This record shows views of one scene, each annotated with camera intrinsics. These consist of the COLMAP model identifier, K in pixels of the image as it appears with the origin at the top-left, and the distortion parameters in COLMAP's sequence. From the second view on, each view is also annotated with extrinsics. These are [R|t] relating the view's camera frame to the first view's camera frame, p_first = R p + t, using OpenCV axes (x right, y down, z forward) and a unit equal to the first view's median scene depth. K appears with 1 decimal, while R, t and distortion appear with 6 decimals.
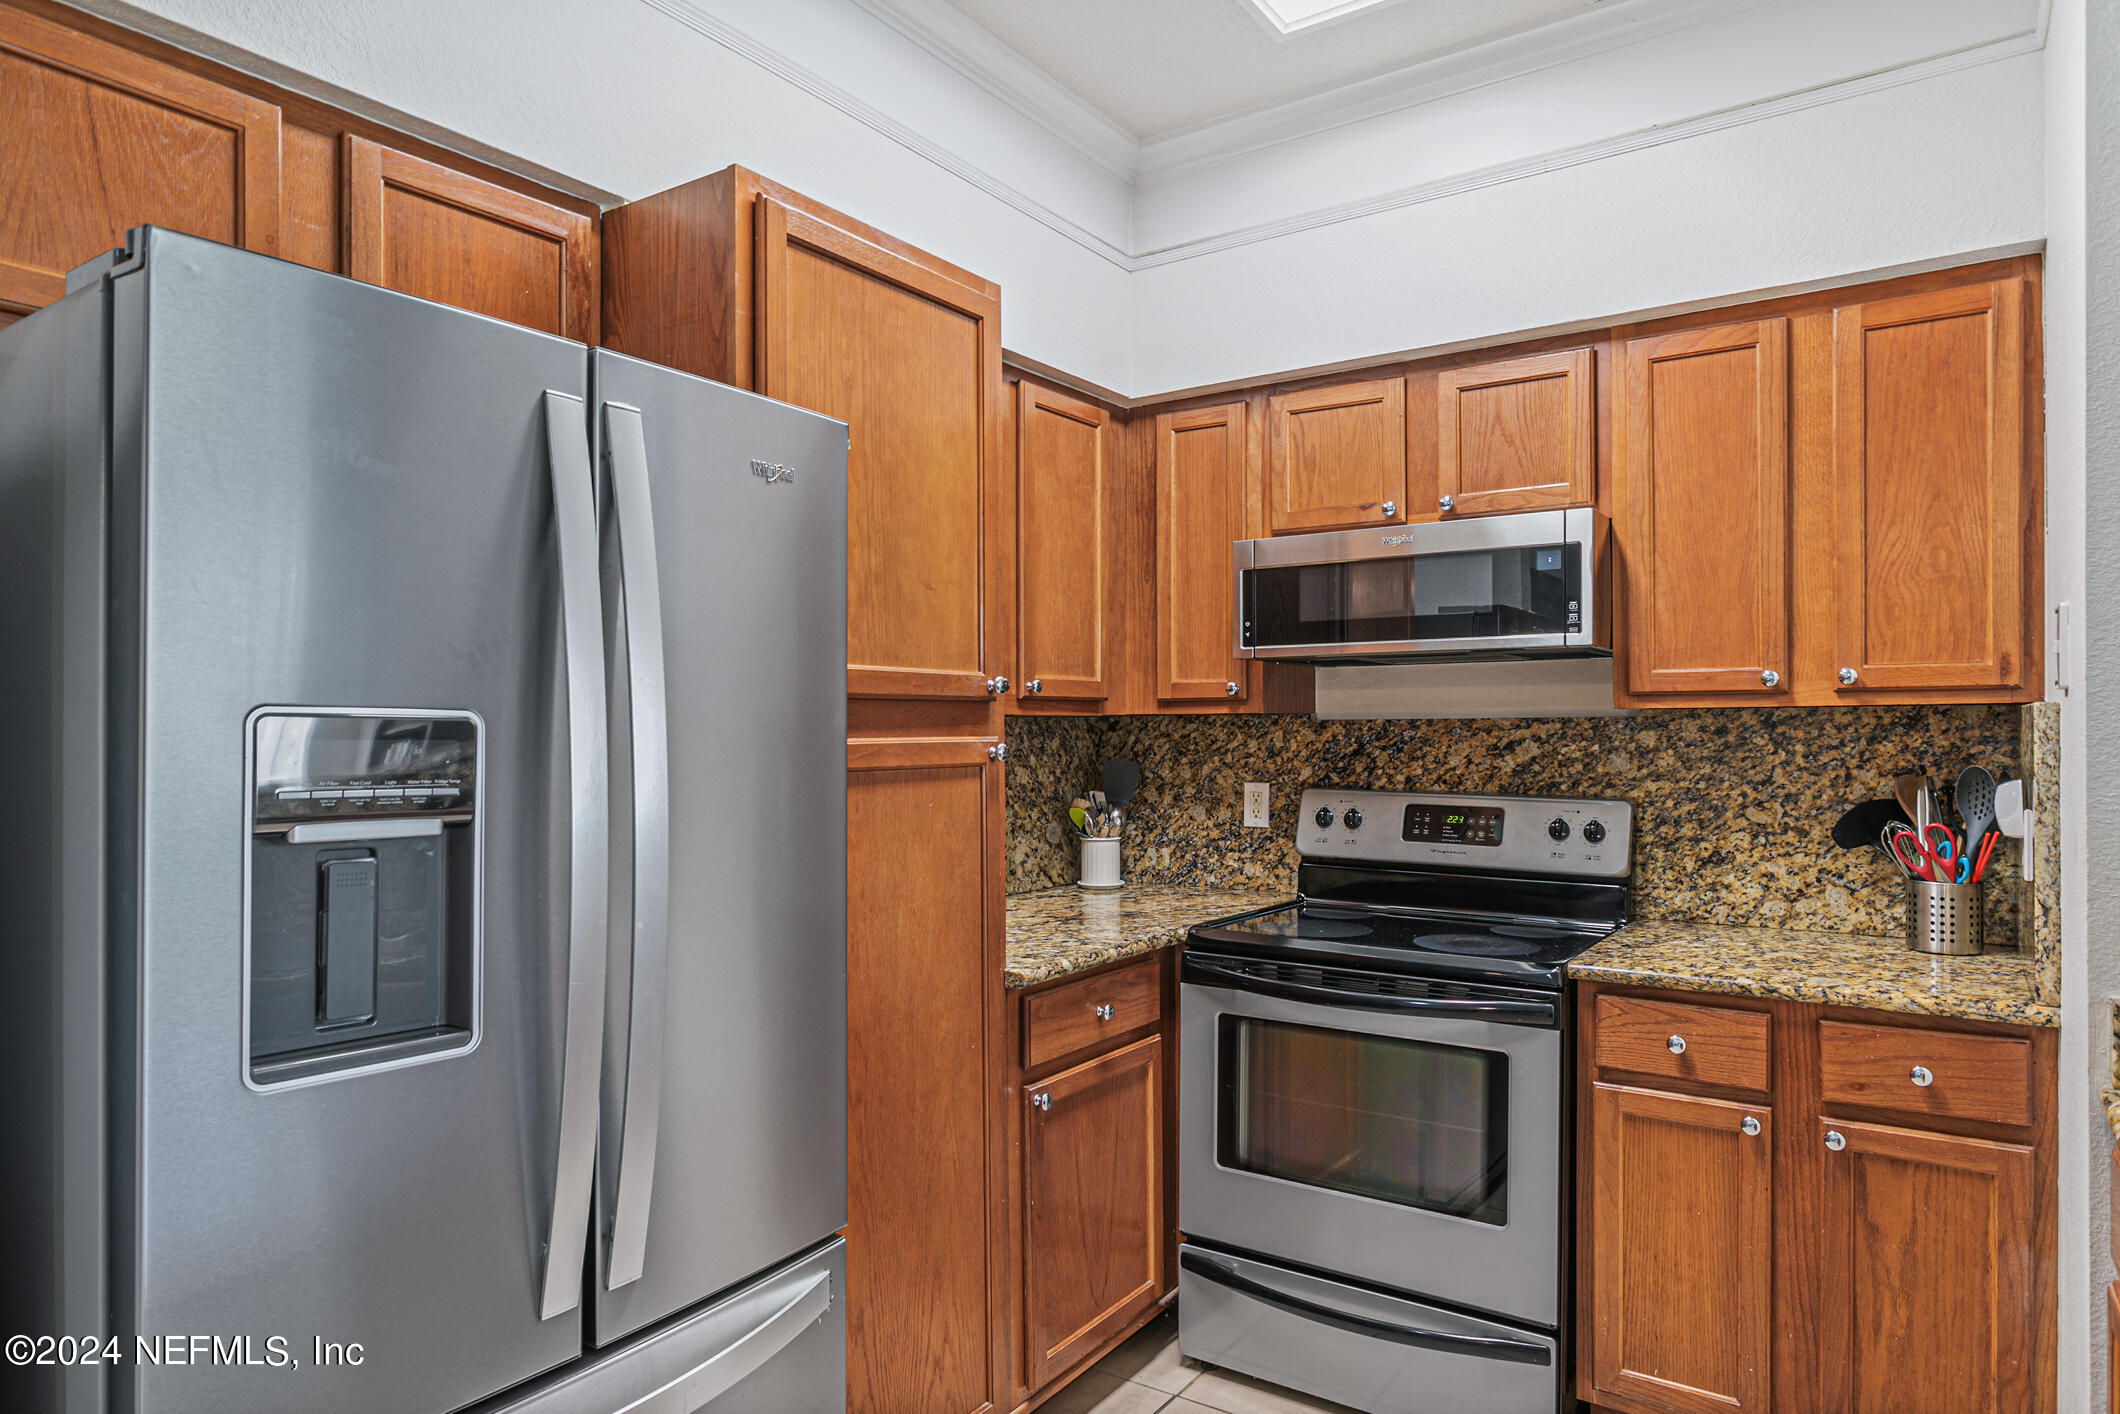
lens RADIAL K [[1279.3, 0, 1168.0], [0, 1279.3, 735.7], [0, 0, 1]] dist [0.005019, 0.001032]
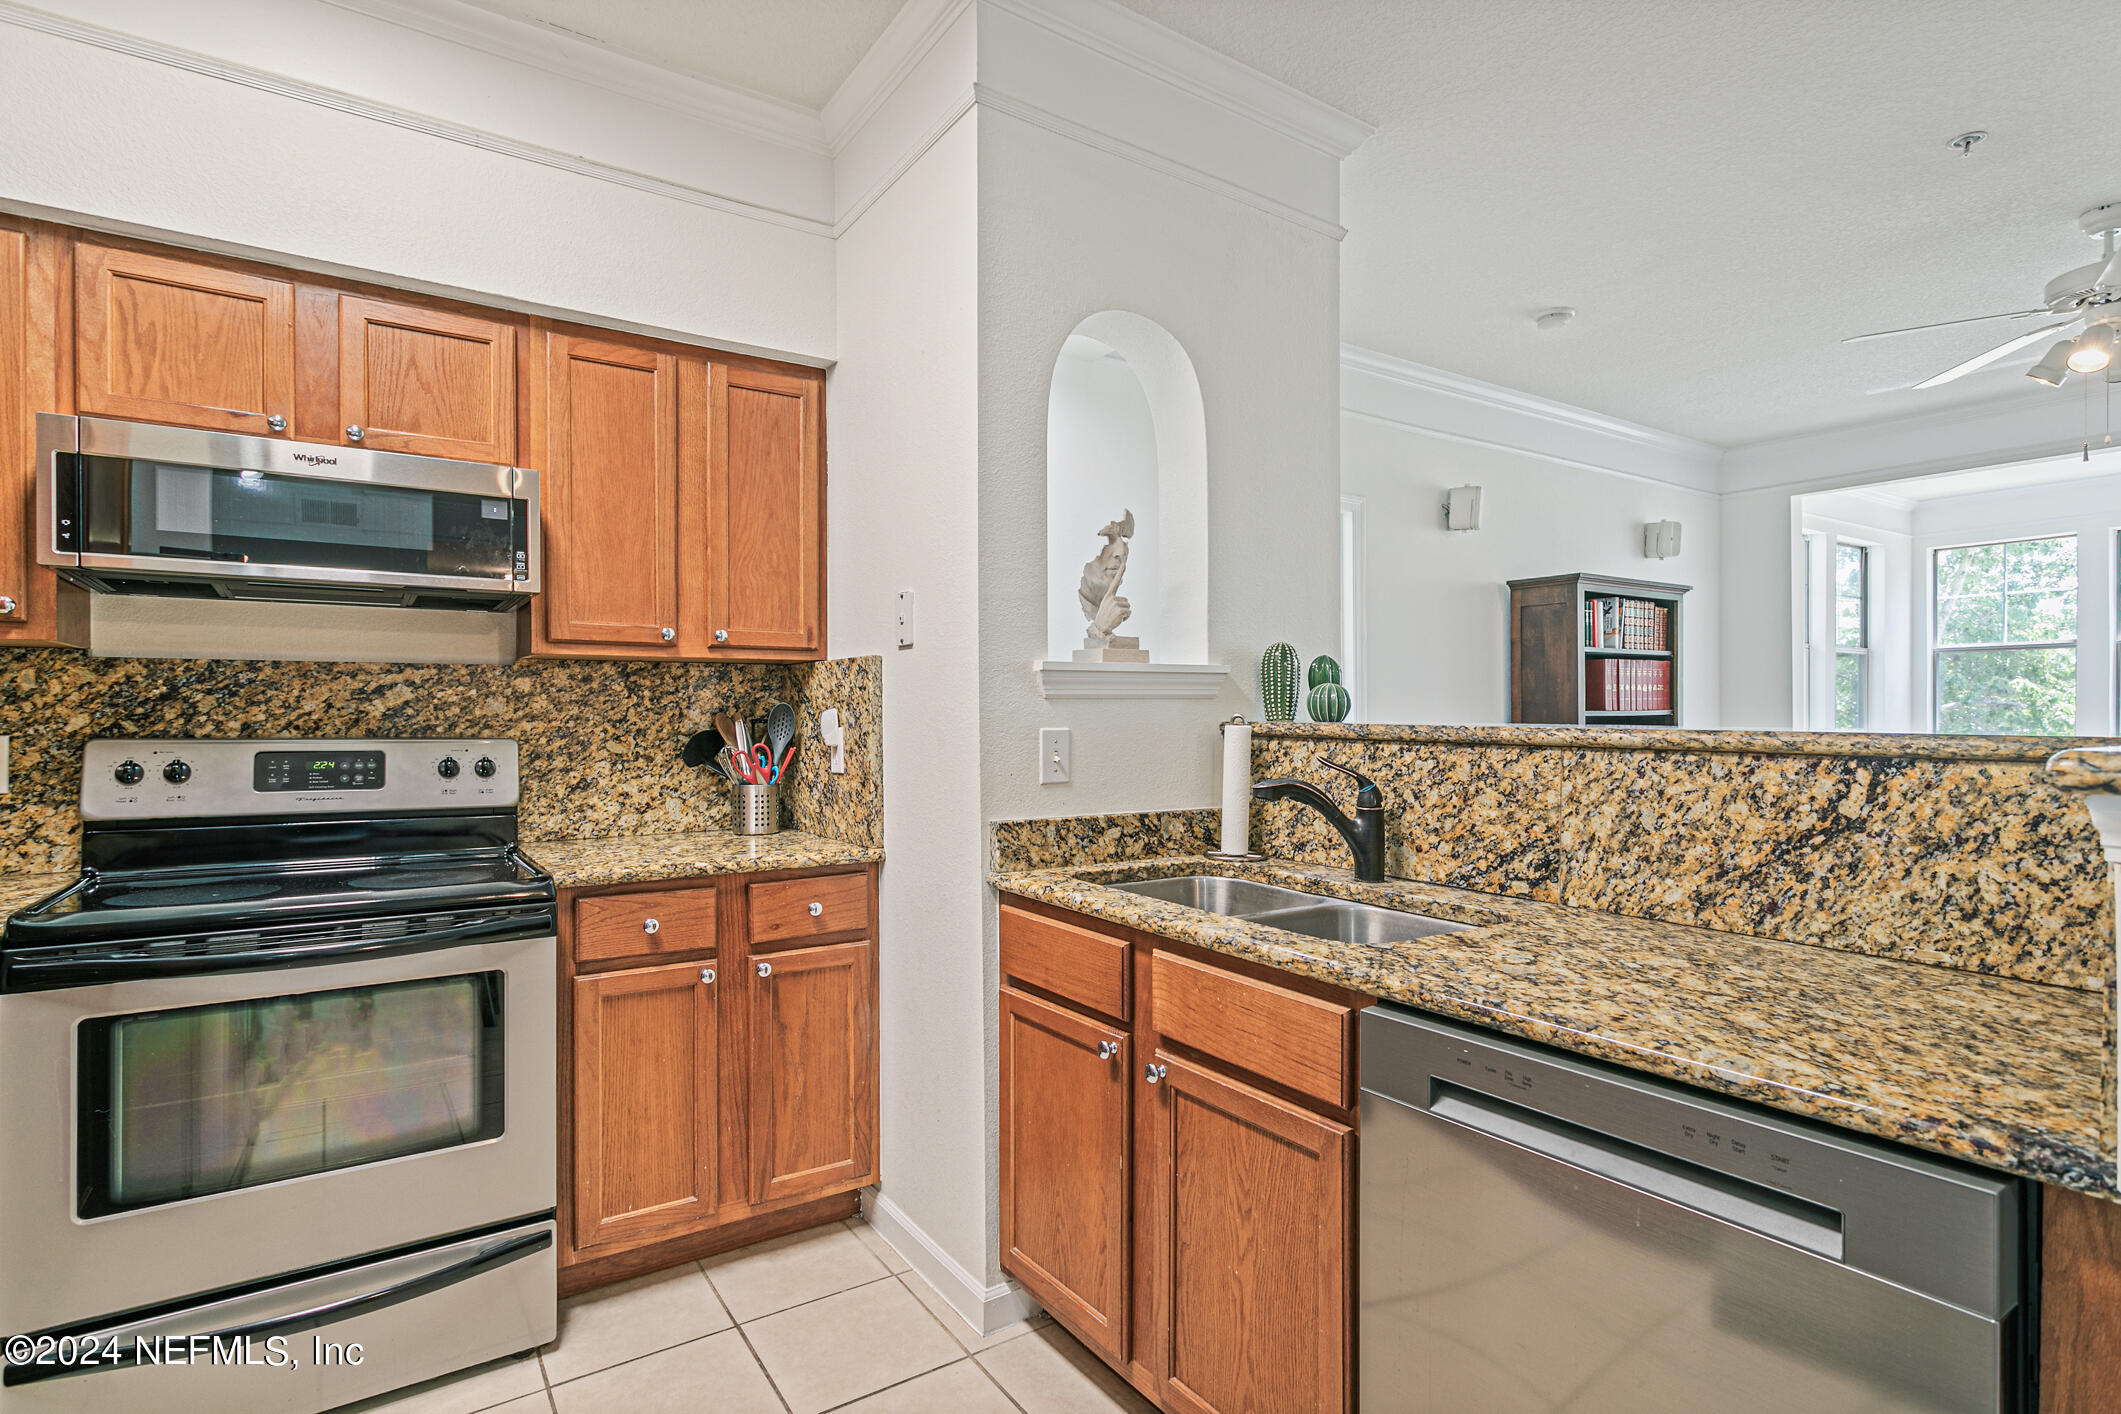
lens RADIAL K [[1007.5, 0, 1017.8], [0, 1007.5, 718.8], [0, 0, 1]] dist [0.002190, 0.000683]
pose [[0.427592, 0.000972, 0.903971, -0.261567], [0.008926, 0.999946, -0.005297, 0.043573], [-0.903928, 0.010333, 0.427560, 0.227358]]
